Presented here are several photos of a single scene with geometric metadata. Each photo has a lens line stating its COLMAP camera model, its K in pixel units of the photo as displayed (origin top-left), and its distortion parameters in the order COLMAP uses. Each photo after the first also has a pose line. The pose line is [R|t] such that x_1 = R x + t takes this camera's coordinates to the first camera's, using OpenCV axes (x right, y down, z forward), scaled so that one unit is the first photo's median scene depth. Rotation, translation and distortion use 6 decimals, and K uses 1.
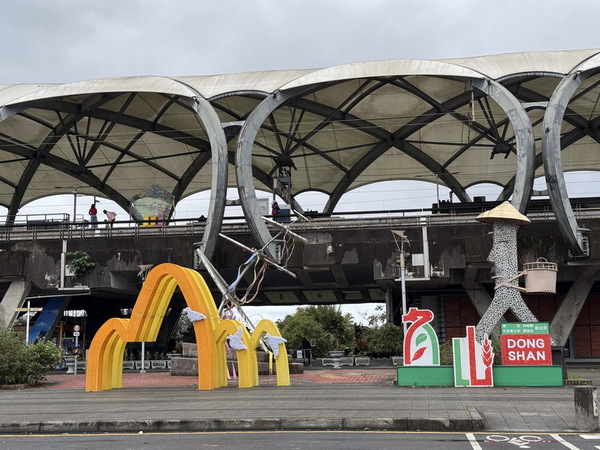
lens RADIAL K [[824.3, 0, 302.3], [0, 824.3, 229.0], [0, 0, 1]] dist [0.130278, 0.000000]
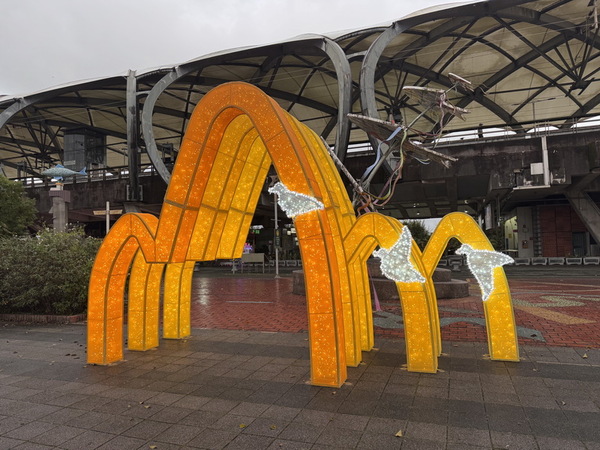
lens RADIAL K [[419.7, 0, 300.8], [0, 419.7, 228.8], [0, 0, 1]] dist [0.010226, -0.000565]
pose [[0.978514, -0.014450, -0.205674, -0.059705], [0.035203, 0.994602, 0.097604, 0.068407], [0.203153, -0.102748, 0.973741, 0.557609]]
